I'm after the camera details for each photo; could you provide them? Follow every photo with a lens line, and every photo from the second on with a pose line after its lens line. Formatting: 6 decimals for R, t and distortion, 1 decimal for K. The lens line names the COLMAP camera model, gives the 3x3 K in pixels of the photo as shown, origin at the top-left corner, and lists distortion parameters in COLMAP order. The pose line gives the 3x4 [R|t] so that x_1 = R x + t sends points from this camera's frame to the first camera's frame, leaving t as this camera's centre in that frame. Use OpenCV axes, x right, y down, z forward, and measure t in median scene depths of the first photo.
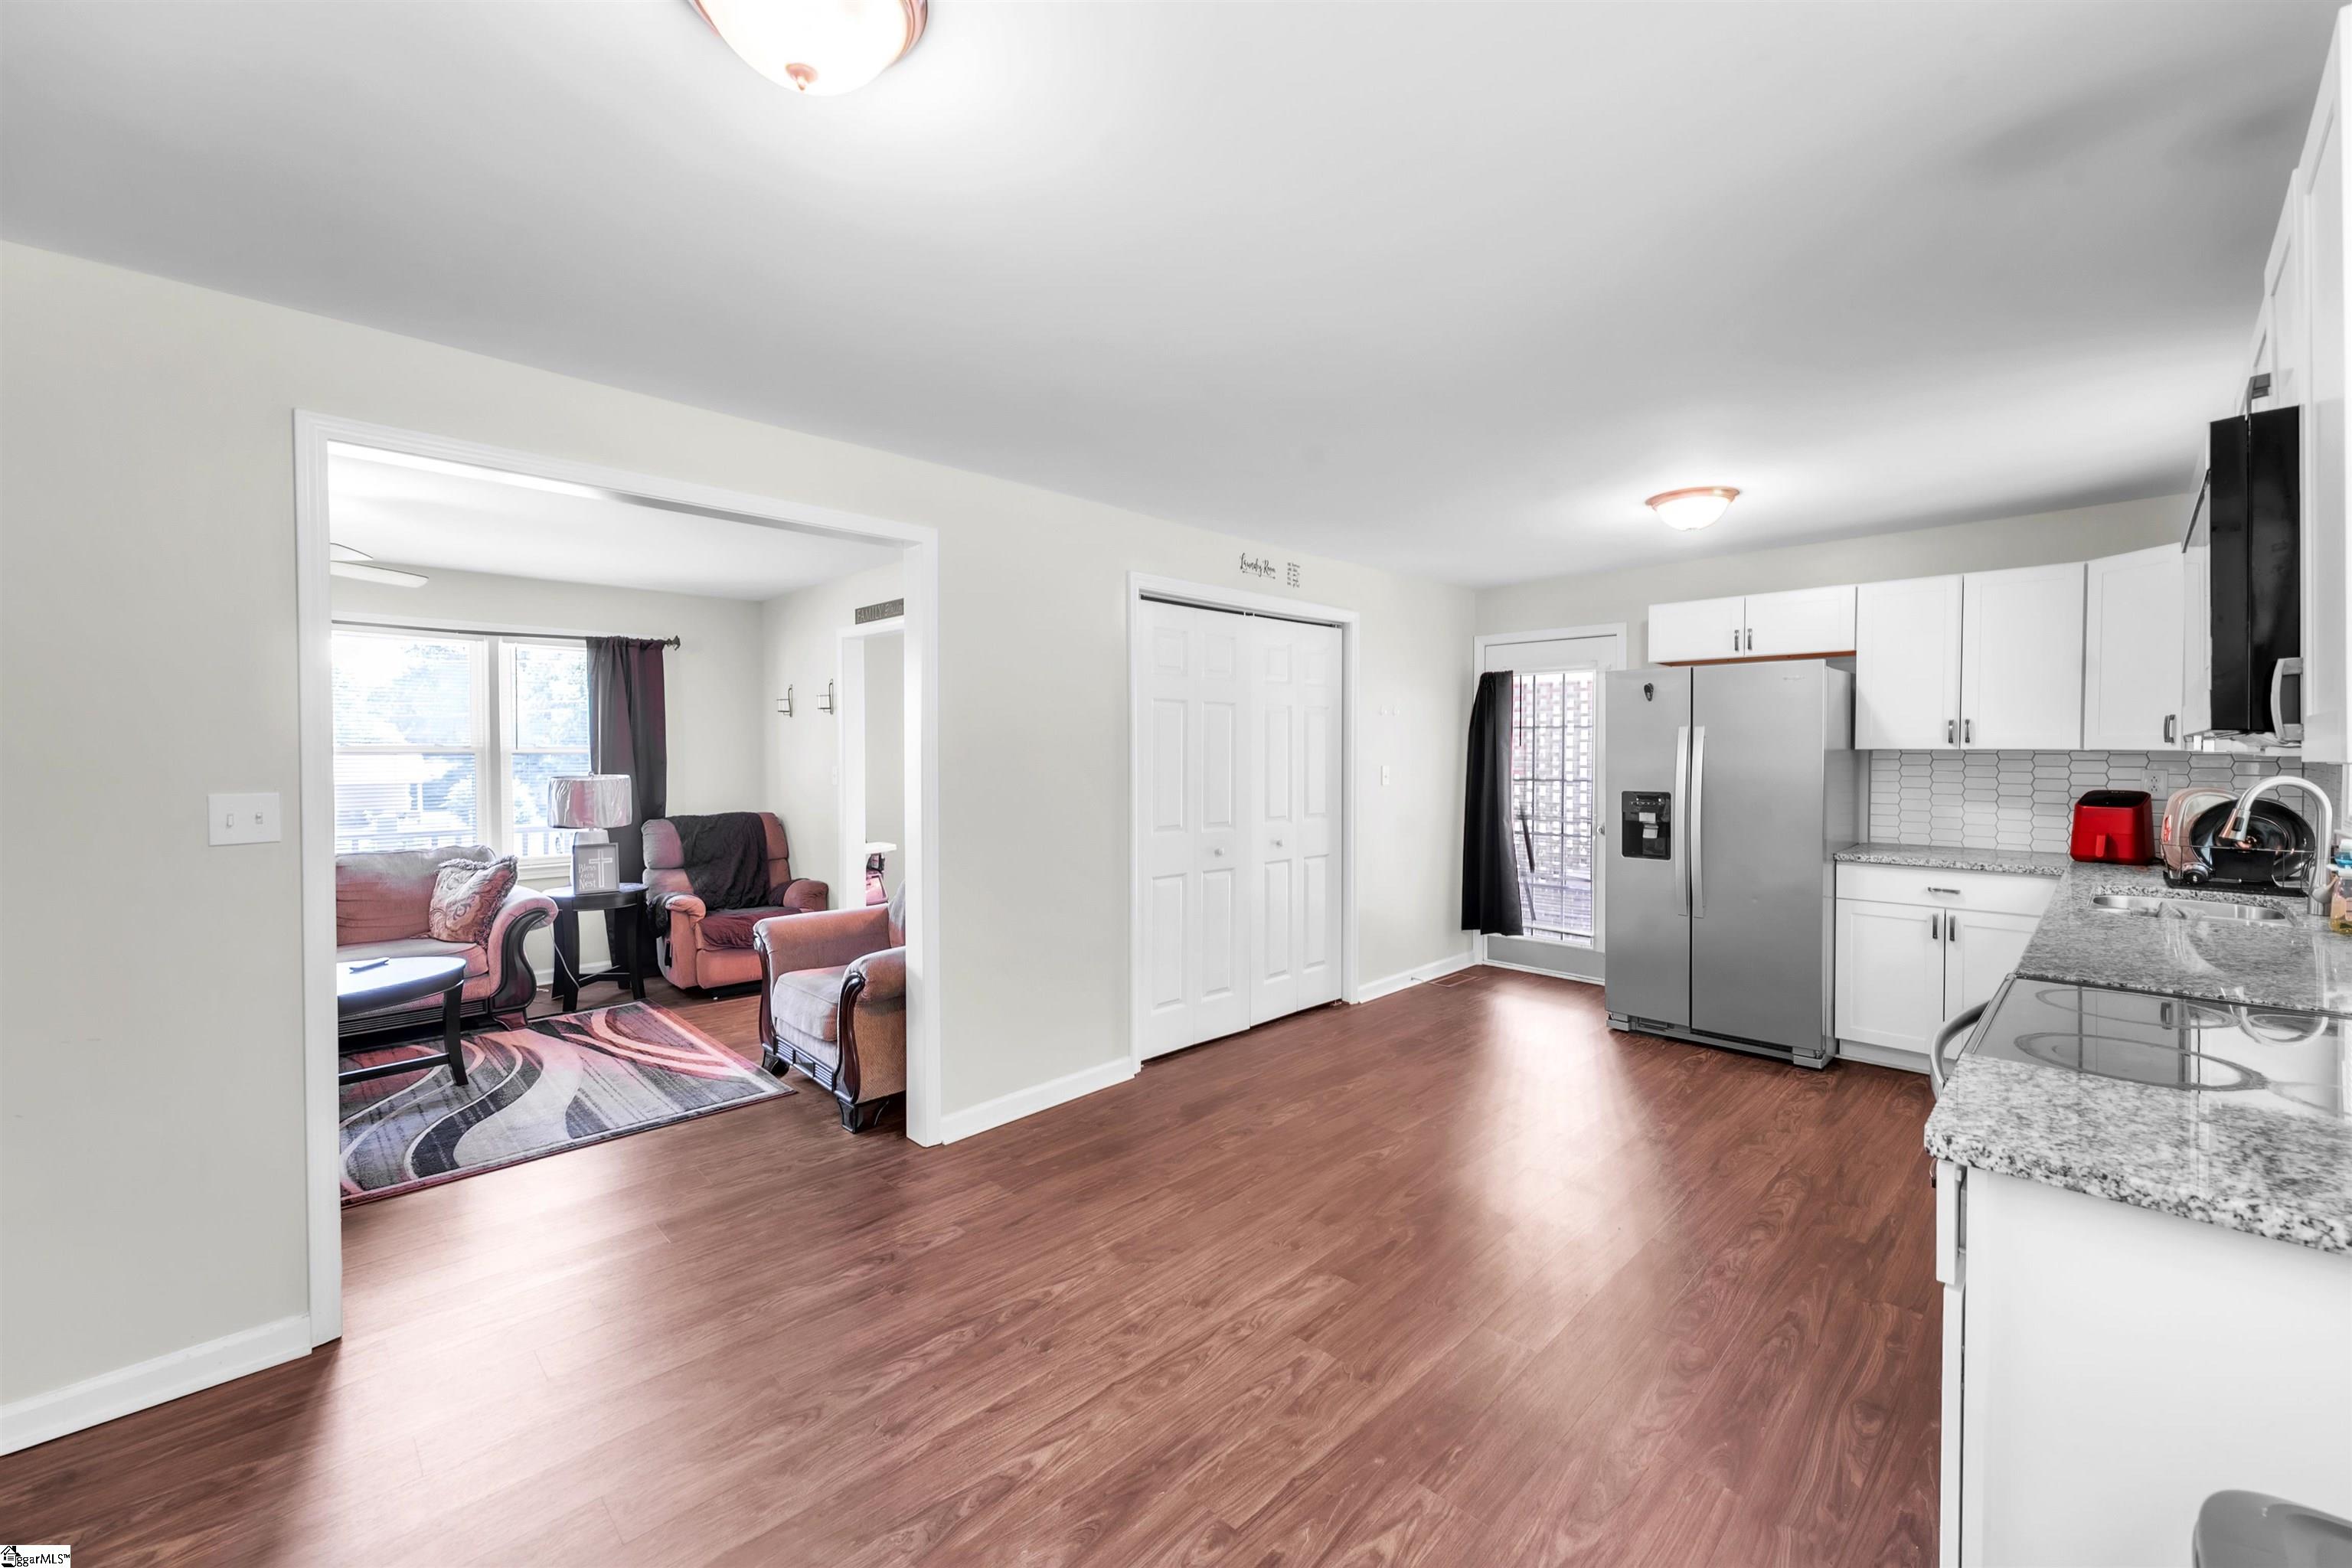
lens RADIAL K [[952.4, 0, 1164.4], [0, 952.4, 765.5], [0, 0, 1]] dist [-0.000982, -0.001311]
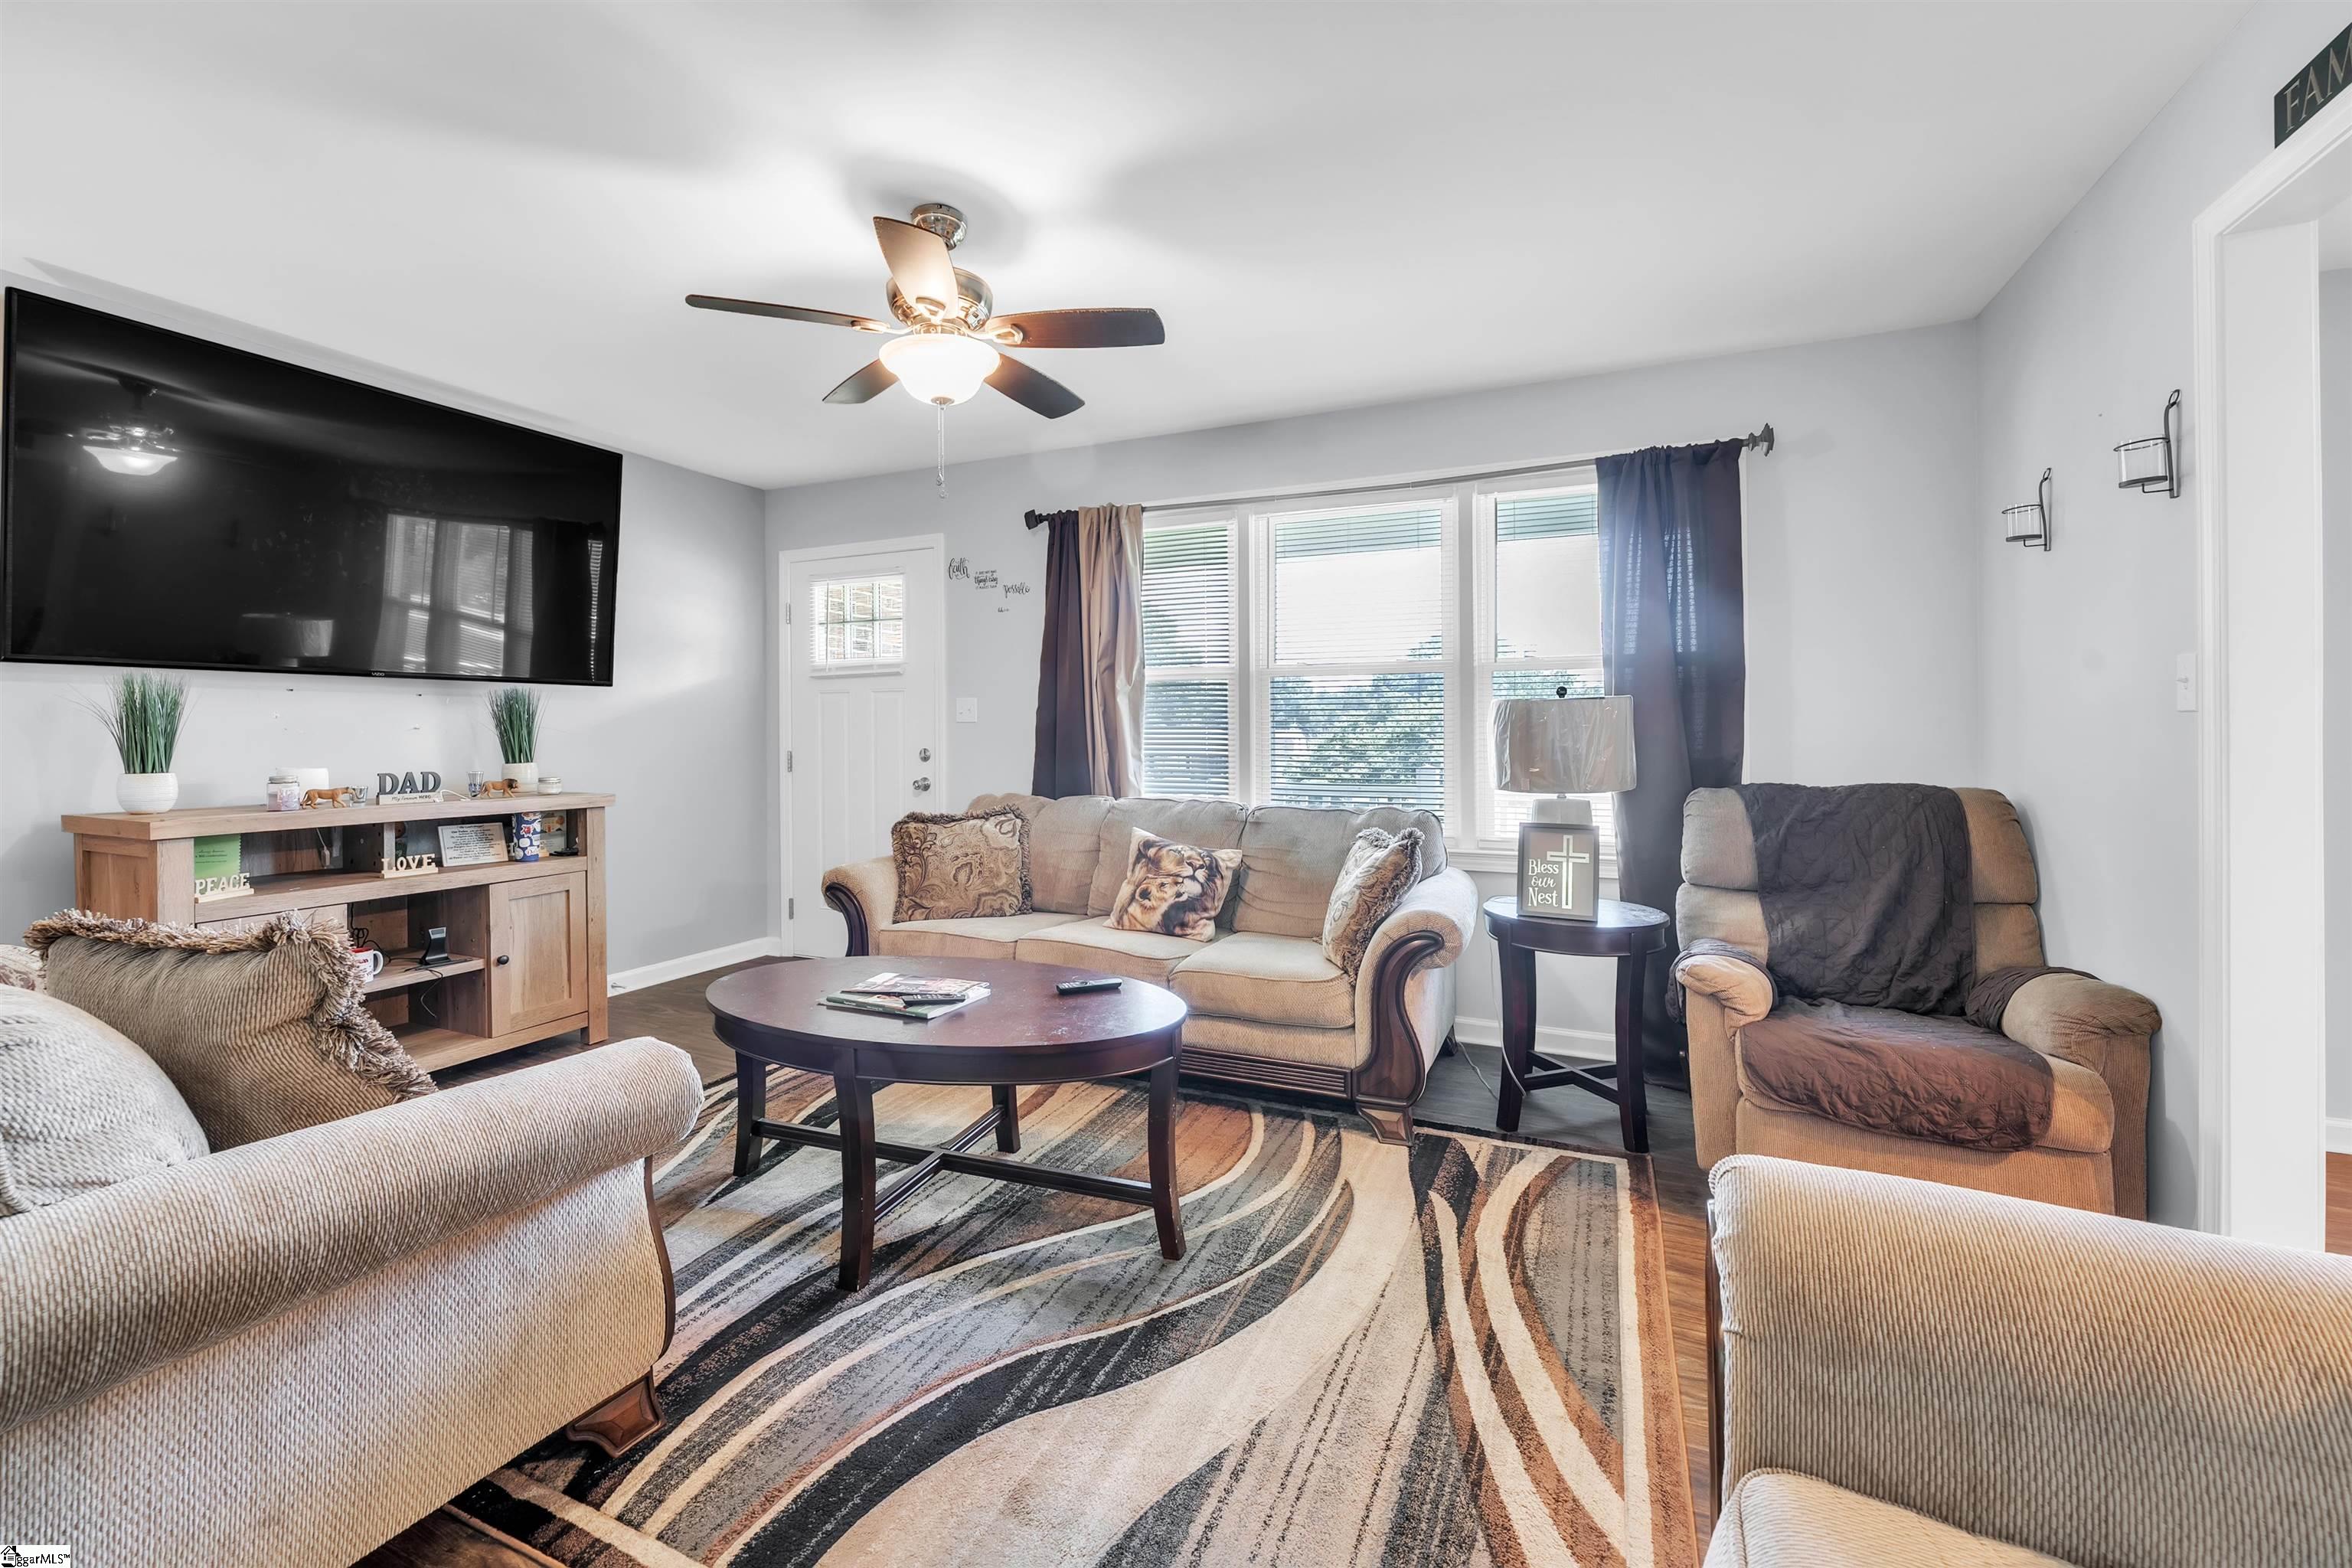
lens RADIAL K [[952.4, 0, 1185.0], [0, 952.4, 729.5], [0, 0, 1]] dist [-0.000982, -0.001311]
pose [[0.381965, -0.003975, -0.924168, -0.244334], [-0.016619, 0.999800, -0.011169, 0.050912], [0.924027, 0.019625, 0.381823, 0.773394]]
